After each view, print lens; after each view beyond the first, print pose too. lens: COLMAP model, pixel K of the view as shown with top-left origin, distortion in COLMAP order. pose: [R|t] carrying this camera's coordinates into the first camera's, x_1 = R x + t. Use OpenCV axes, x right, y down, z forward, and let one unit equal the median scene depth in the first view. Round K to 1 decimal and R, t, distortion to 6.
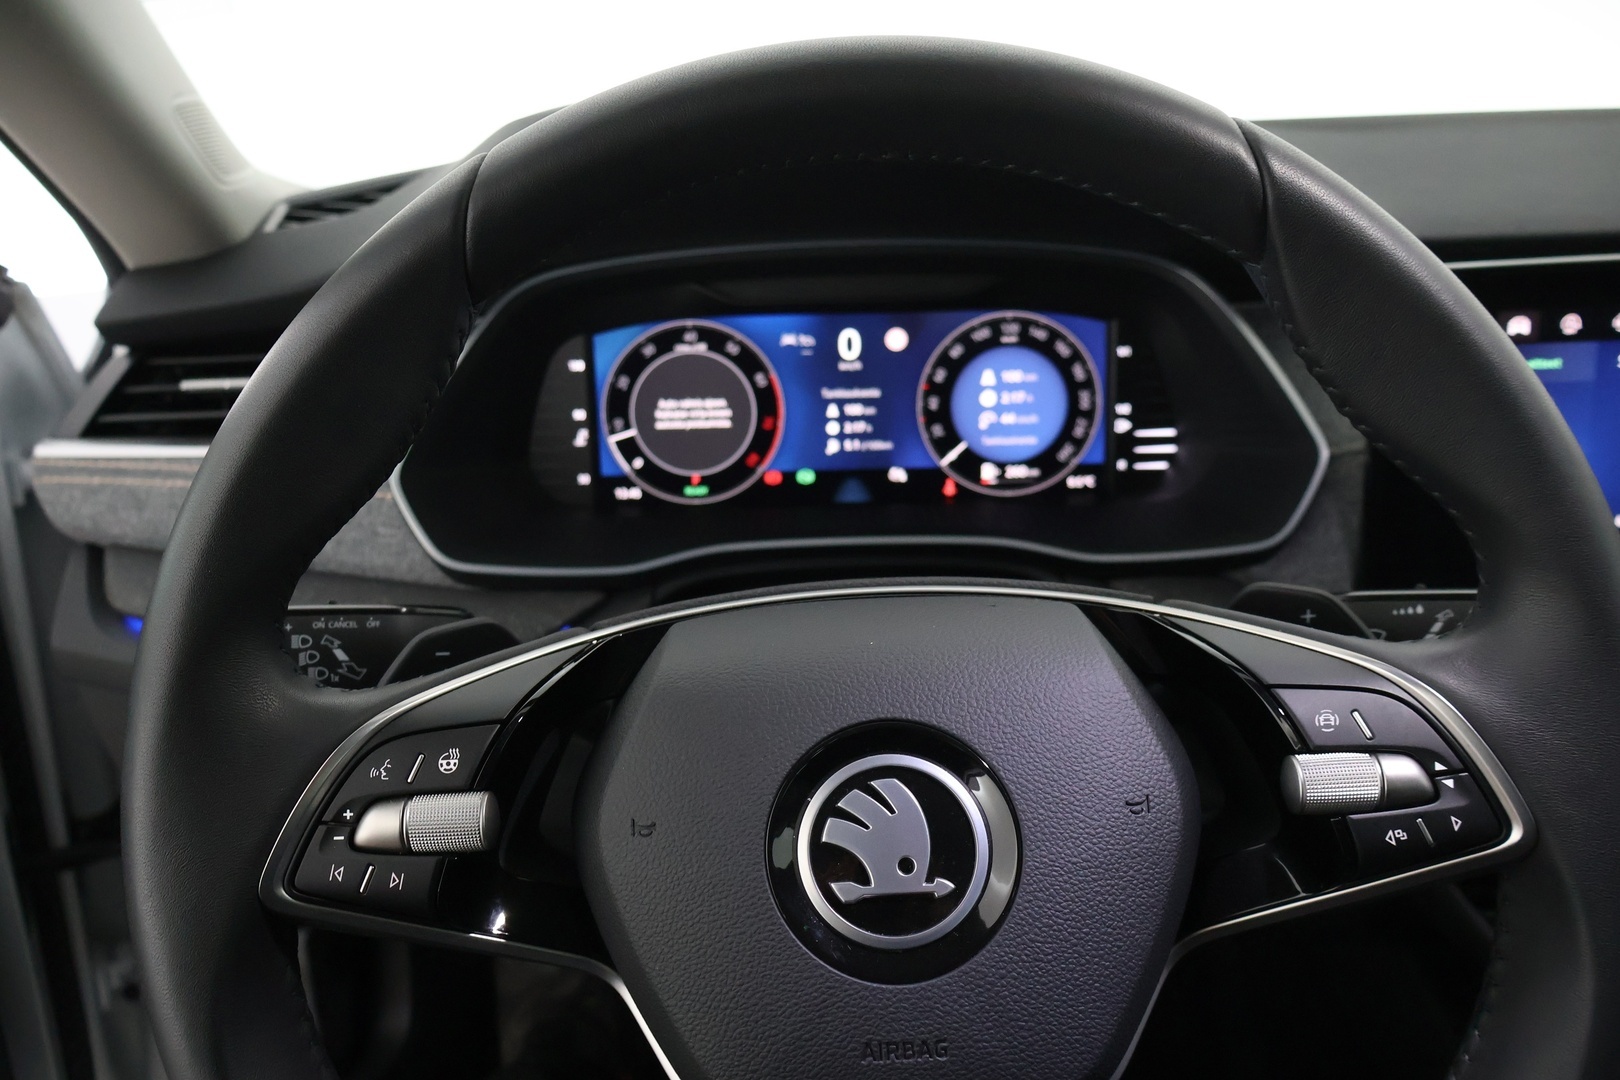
lens RADIAL K [[1325.4, 0, 810.0], [0, 1325.4, 540.0], [0, 0, 1]] dist [0.011036, -0.000914]
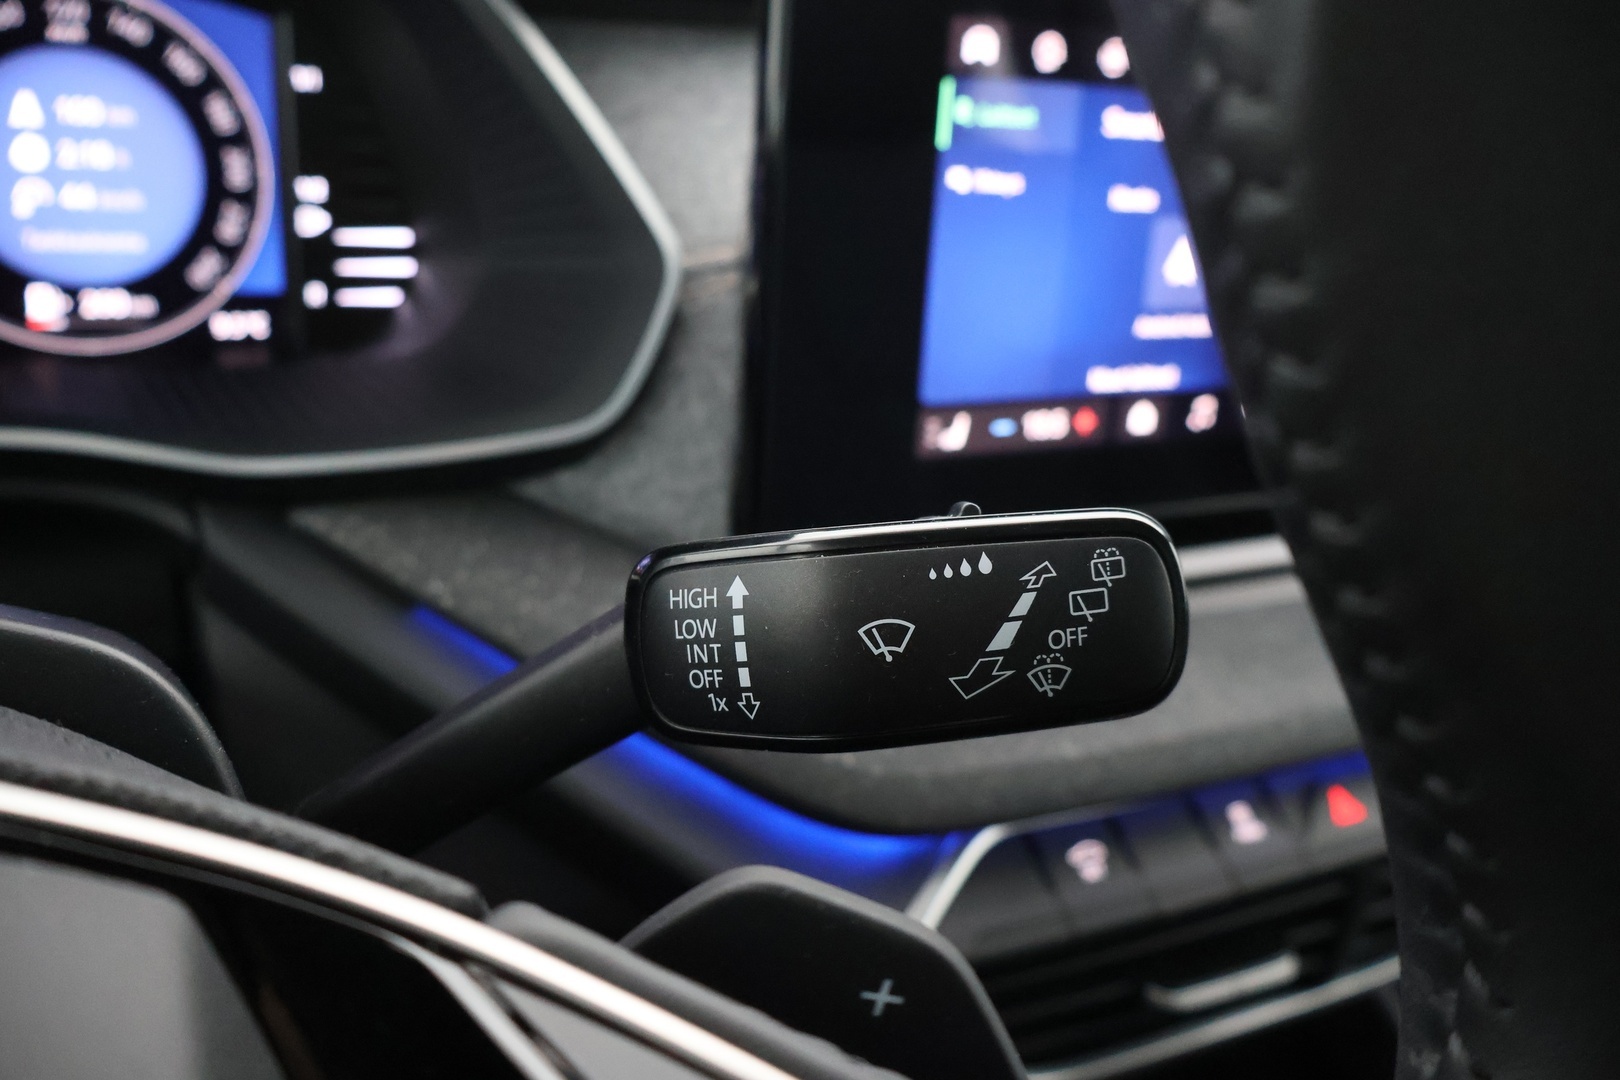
lens RADIAL K [[1382.2, 0, 810.0], [0, 1382.2, 540.0], [0, 0, 1]] dist [-0.002314, -0.002148]
pose [[0.863820, -0.062605, 0.499896, 0.119907], [0.027736, 0.996654, 0.076888, 0.006083], [-0.503037, -0.052552, 0.862666, 0.400784]]
